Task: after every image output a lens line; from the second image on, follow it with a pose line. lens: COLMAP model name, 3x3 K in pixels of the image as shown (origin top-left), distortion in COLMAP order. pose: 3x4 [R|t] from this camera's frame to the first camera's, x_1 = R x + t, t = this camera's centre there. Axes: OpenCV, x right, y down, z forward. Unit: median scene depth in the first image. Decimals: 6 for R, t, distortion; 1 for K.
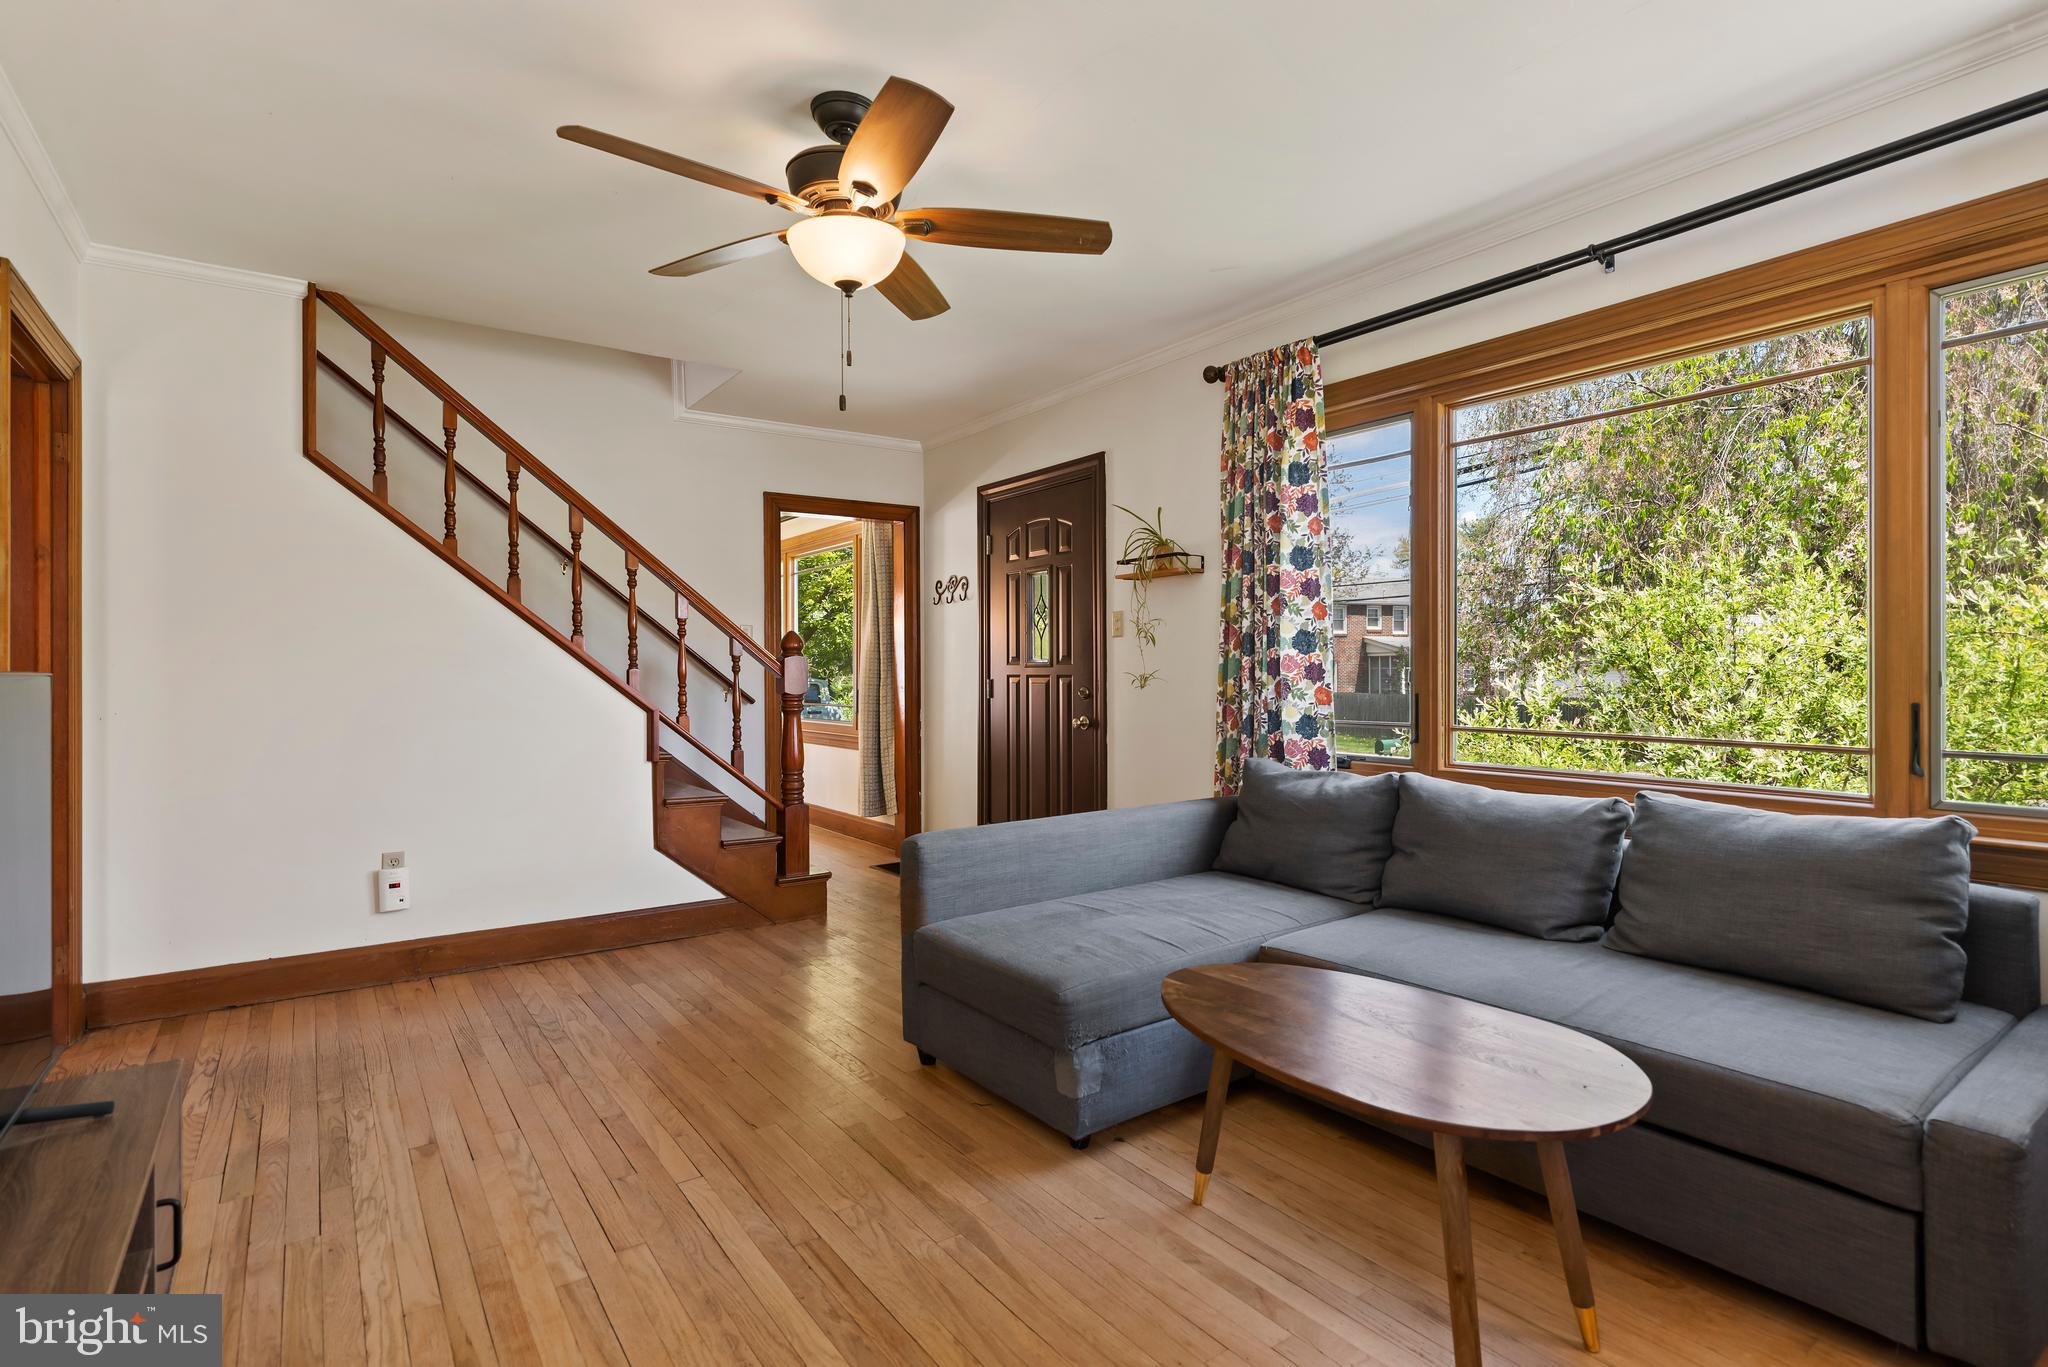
lens RADIAL K [[1002.3, 0, 1035.7], [0, 1002.3, 673.5], [0, 0, 1]] dist [0.004058, -0.001322]
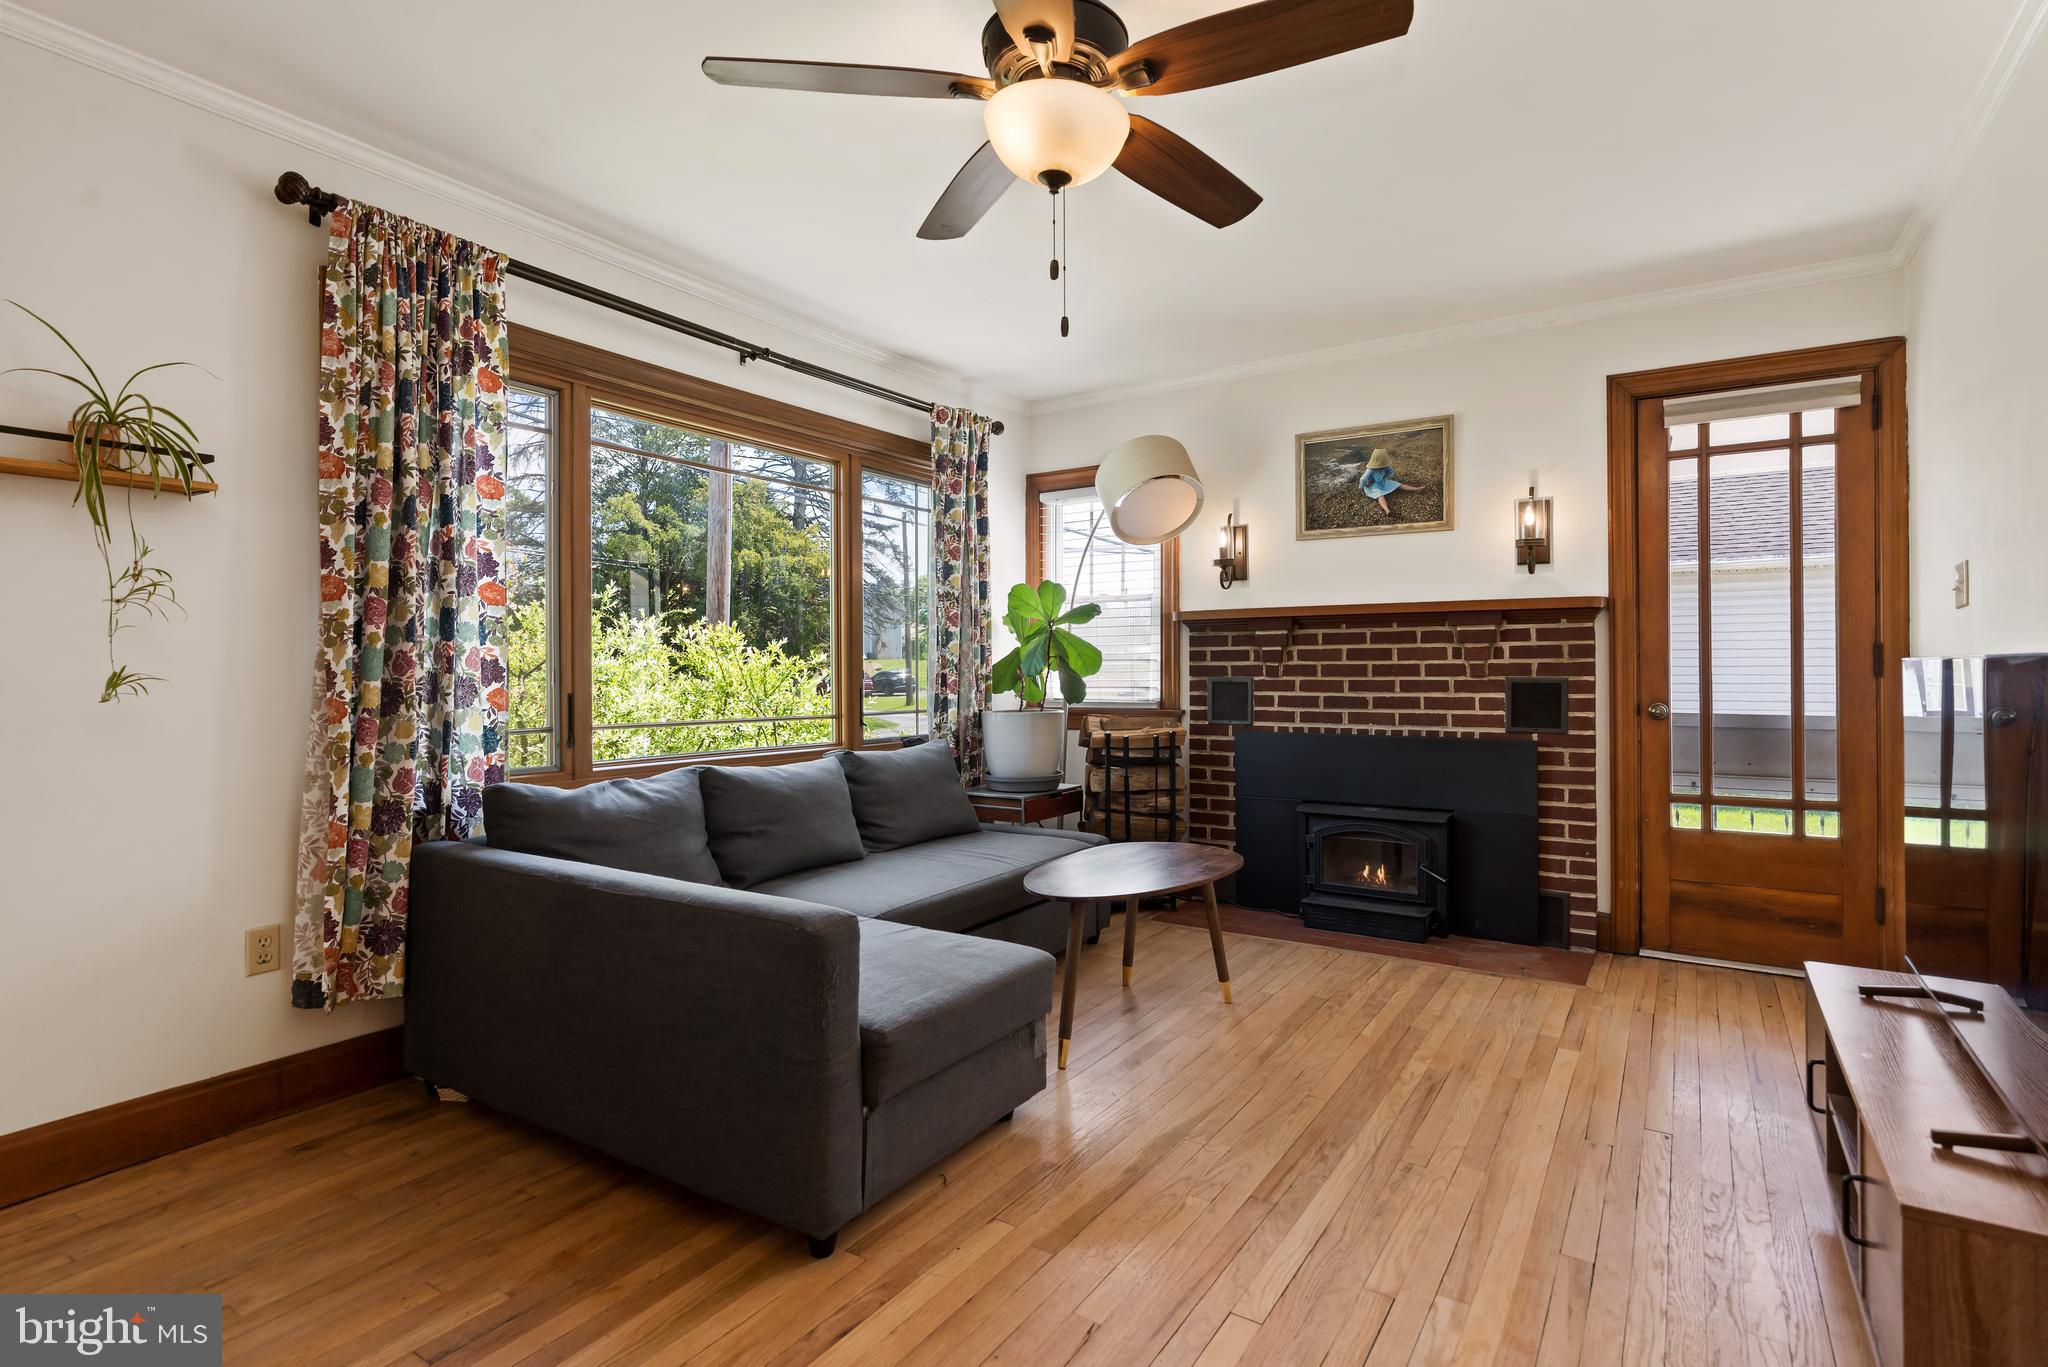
lens RADIAL K [[1002.3, 0, 1044.0], [0, 1002.3, 666.9], [0, 0, 1]] dist [0.004058, -0.001322]
pose [[-0.369738, 0.009244, 0.929090, -0.510553], [0.002302, 0.999957, -0.009034, 0.003435], [-0.929133, -0.001202, -0.369743, 0.722733]]
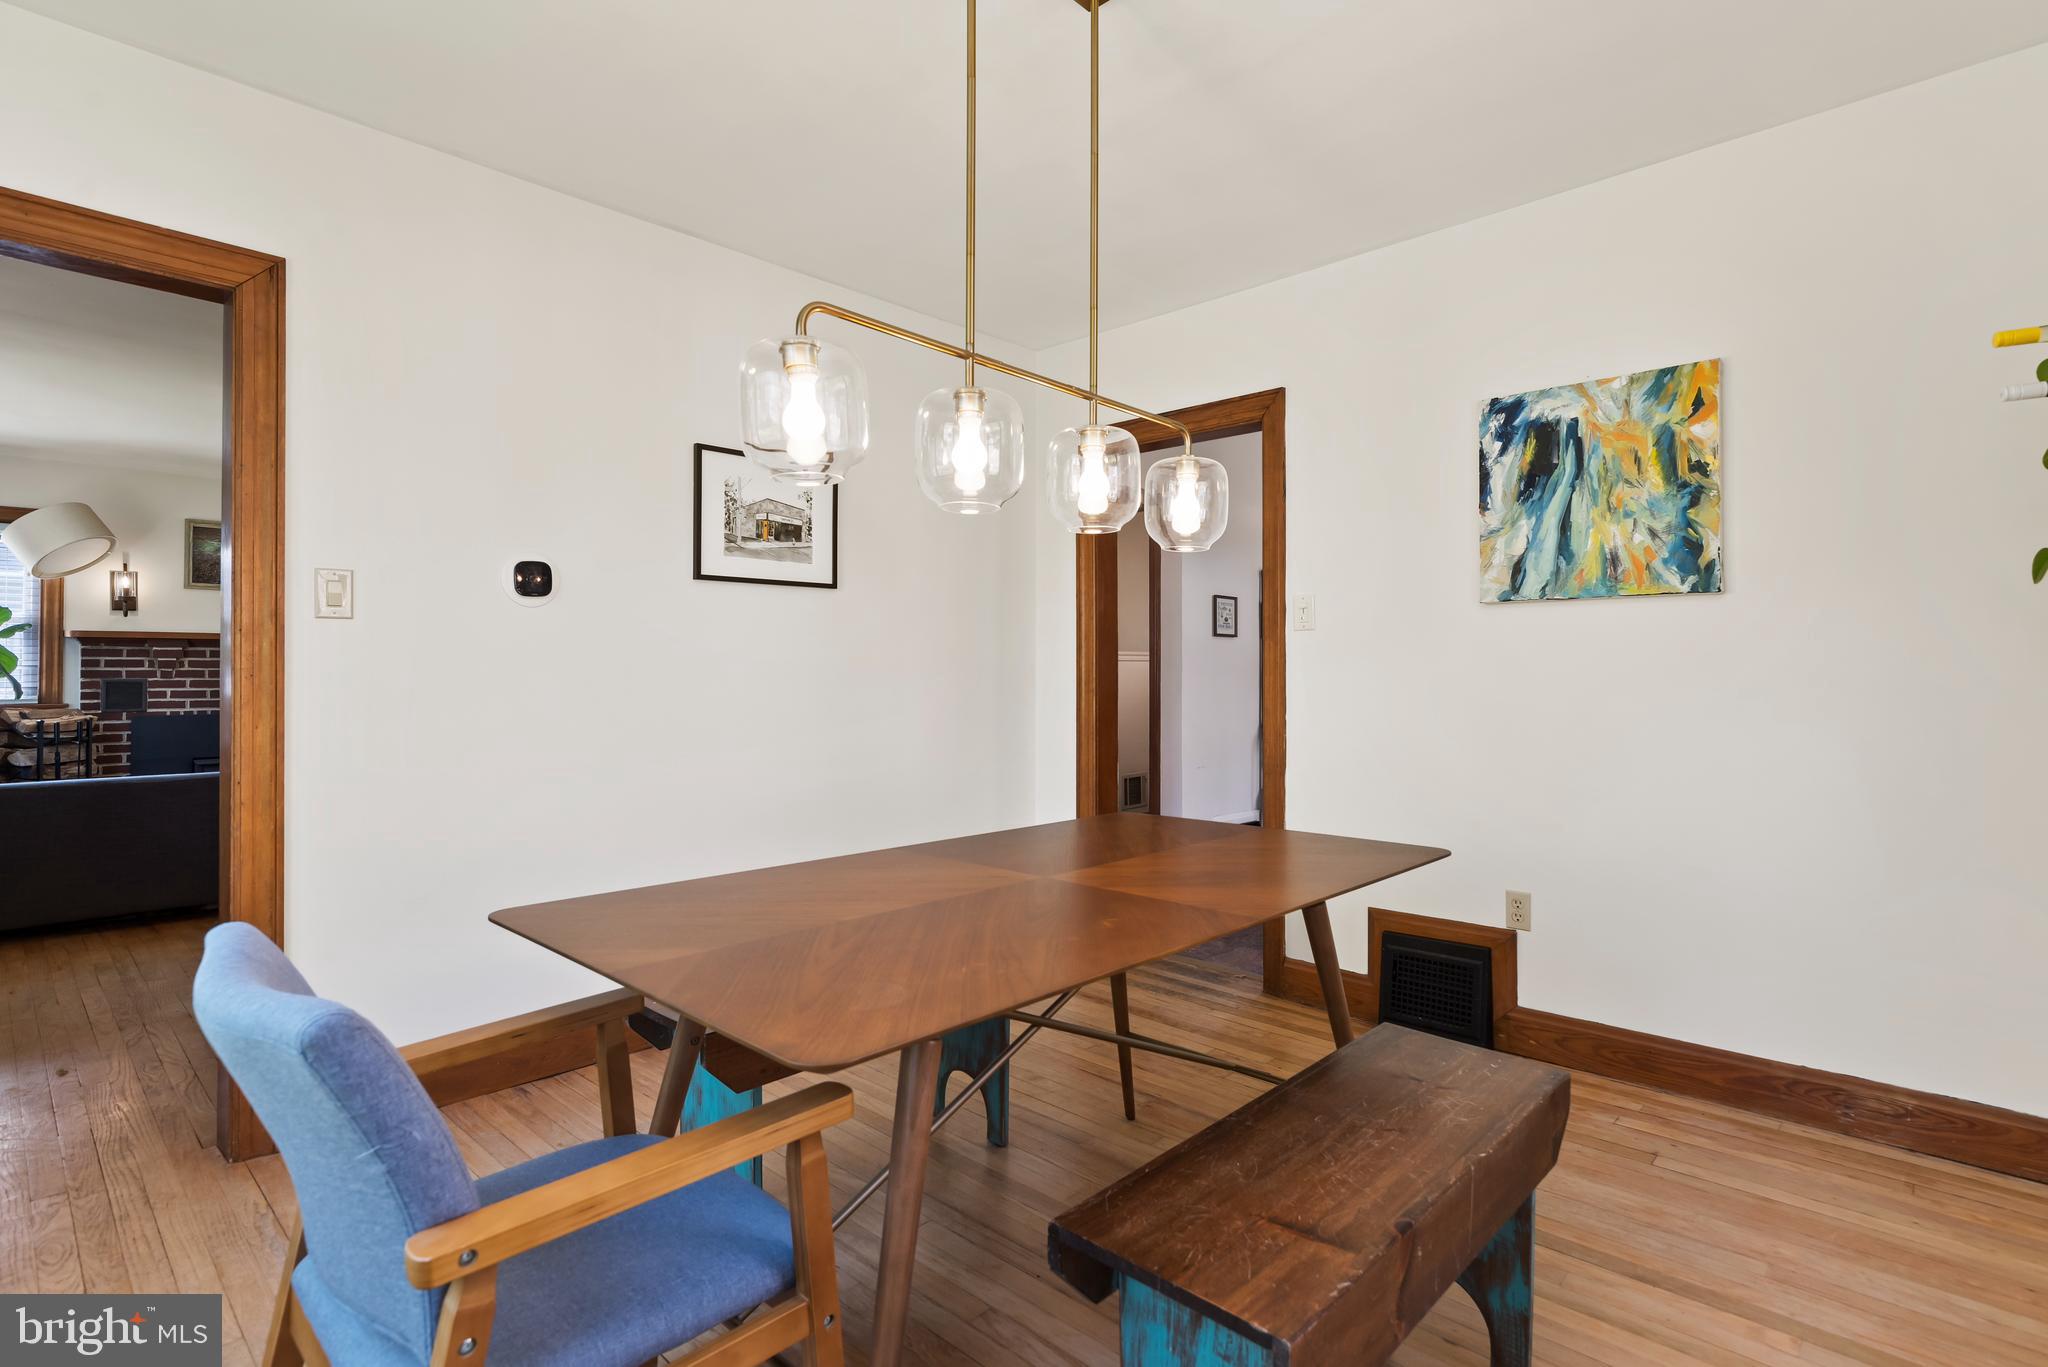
lens RADIAL K [[1002.3, 0, 1041.4], [0, 1002.3, 665.7], [0, 0, 1]] dist [0.004058, -0.001322]
pose [[-0.980461, 0.000531, -0.196715, -0.651312], [0.001370, 0.999991, -0.004130, -0.006040], [0.196711, -0.004318, -0.980452, 1.893922]]
